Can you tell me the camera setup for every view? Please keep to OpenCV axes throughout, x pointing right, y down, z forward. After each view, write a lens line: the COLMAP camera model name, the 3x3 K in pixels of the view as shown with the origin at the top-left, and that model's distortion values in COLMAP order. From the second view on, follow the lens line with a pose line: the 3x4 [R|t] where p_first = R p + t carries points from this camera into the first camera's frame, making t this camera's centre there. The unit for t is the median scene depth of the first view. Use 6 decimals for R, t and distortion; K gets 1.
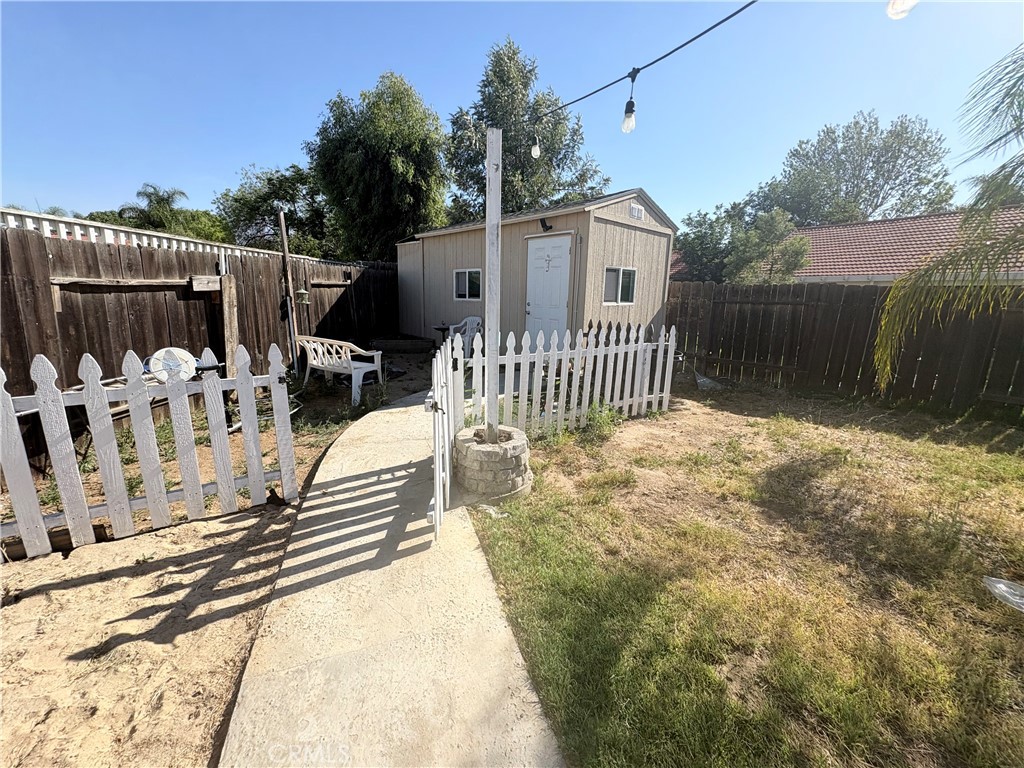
lens RADIAL K [[407.7, 0, 512.0], [0, 407.7, 384.0], [0, 0, 1]] dist [0.000342, -0.000047]
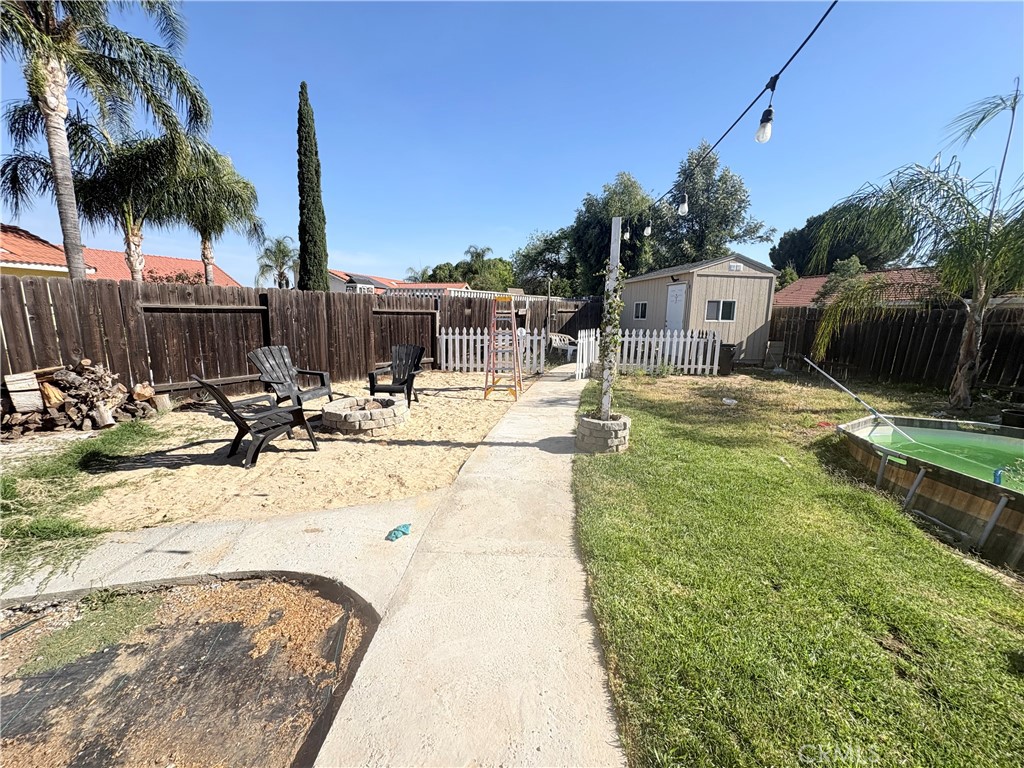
lens RADIAL K [[407.7, 0, 512.0], [0, 407.7, 384.0], [0, 0, 1]] dist [0.000342, -0.000047]
pose [[0.838148, 0.085604, -0.538683, 0.479518], [-0.116844, 0.992860, -0.024023, 0.207733], [0.532781, 0.083077, 0.842166, -0.877594]]
